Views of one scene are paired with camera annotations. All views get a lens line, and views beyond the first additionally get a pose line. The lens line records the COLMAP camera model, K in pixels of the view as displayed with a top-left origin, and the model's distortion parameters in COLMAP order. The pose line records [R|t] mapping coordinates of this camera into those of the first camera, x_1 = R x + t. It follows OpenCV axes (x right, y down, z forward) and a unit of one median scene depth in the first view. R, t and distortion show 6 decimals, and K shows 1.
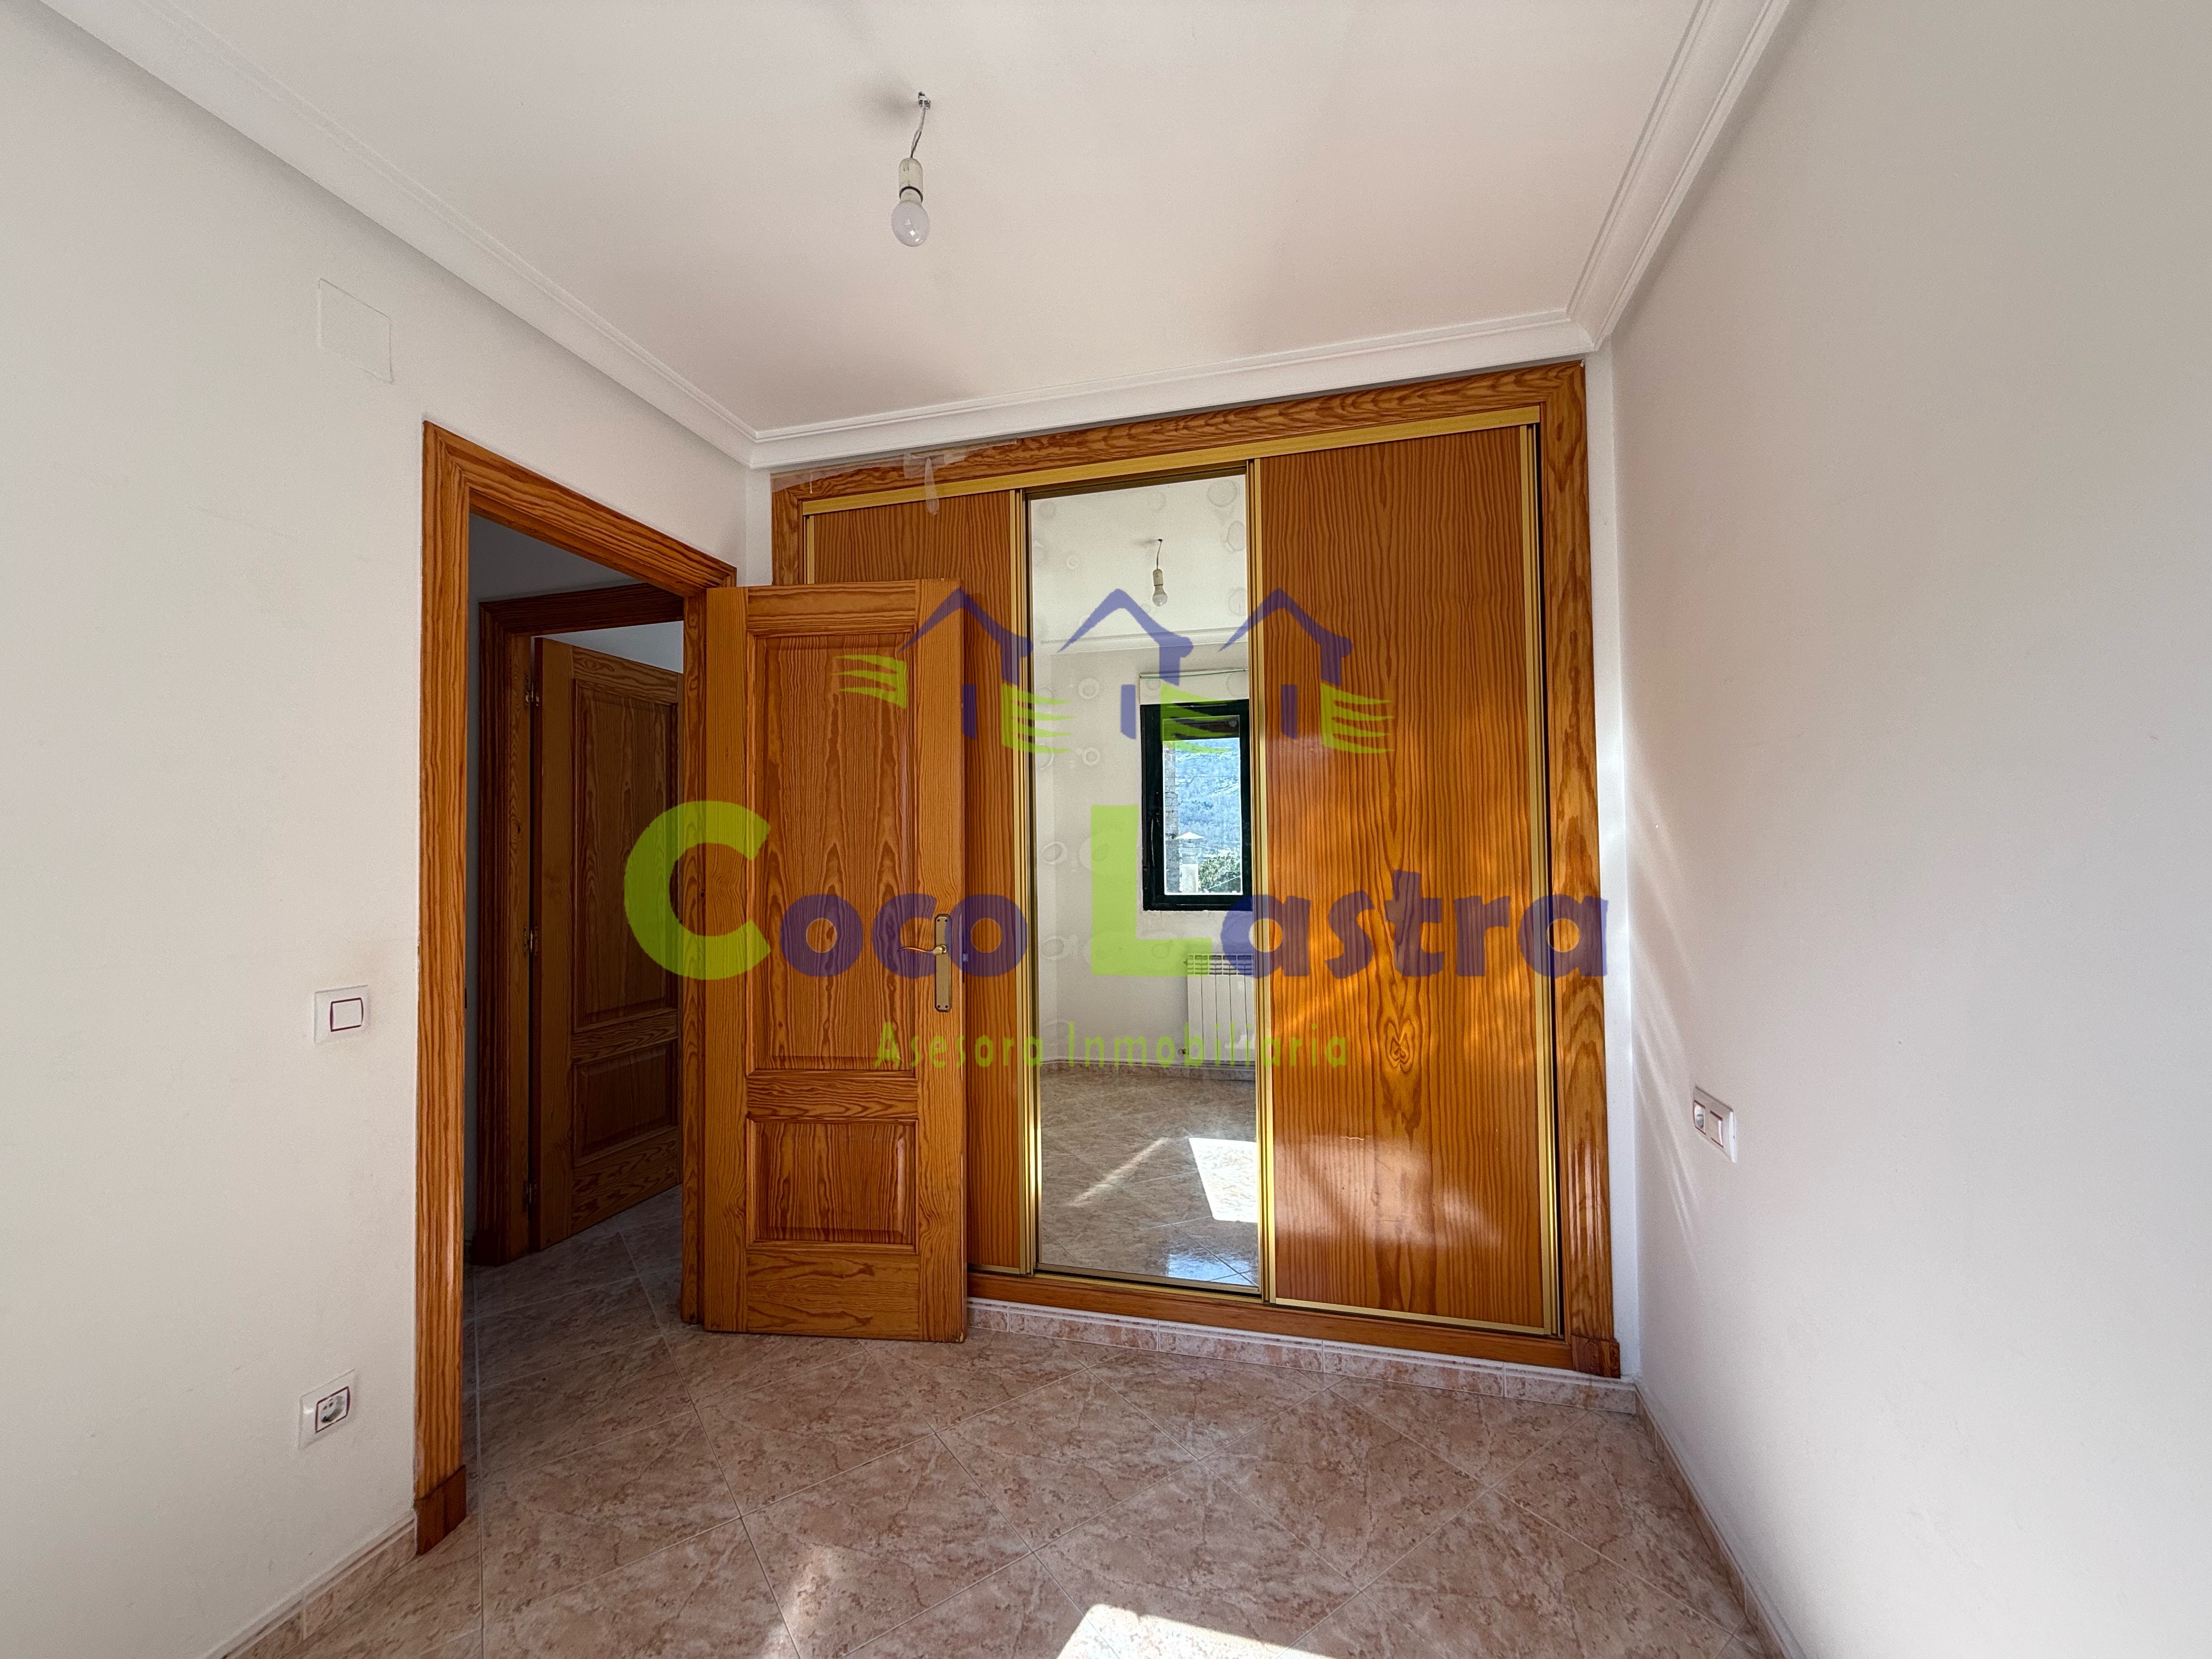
lens RADIAL K [[870.6, 0, 1103.4], [0, 870.6, 835.5], [0, 0, 1]] dist [-0.001226, -0.000383]
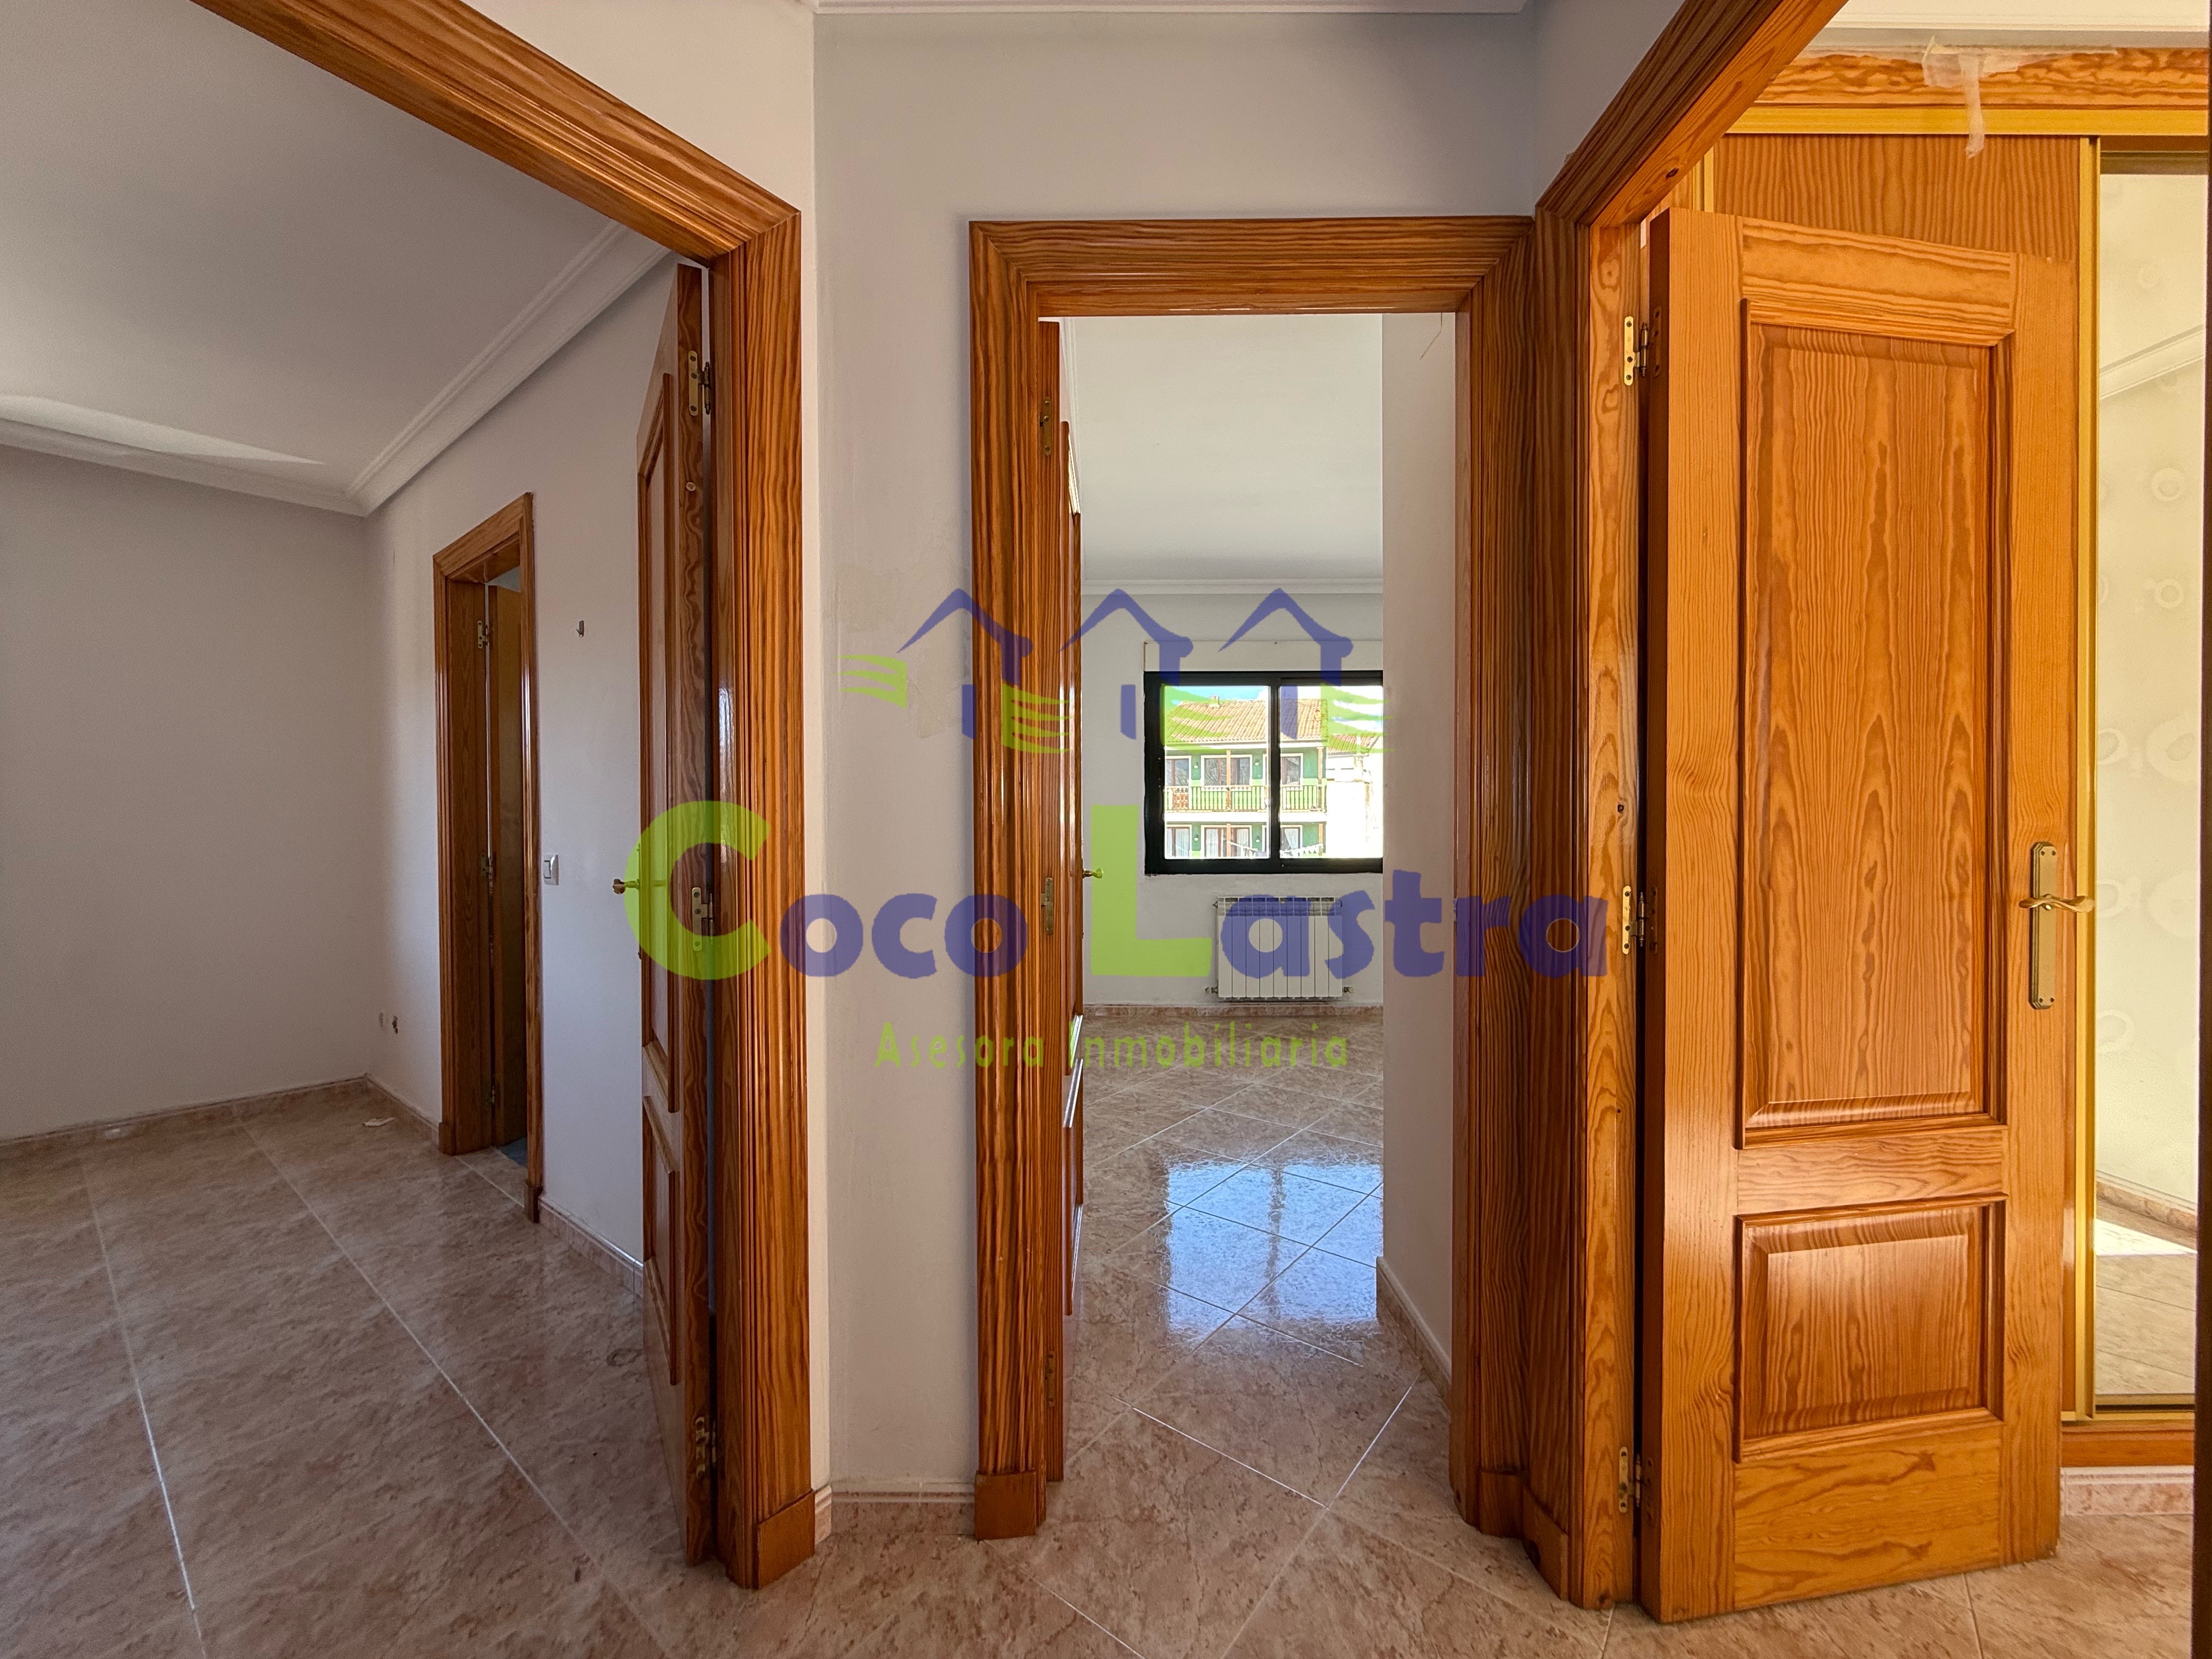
lens RADIAL K [[811.8, 0, 1103.7], [0, 811.8, 842.2], [0, 0, 1]] dist [0.005458, 0.000032]
pose [[0.964138, 0.006002, 0.265334, -0.920982], [-0.015622, 0.999294, 0.034159, 0.079693], [-0.264942, -0.037079, 0.963551, 0.627923]]
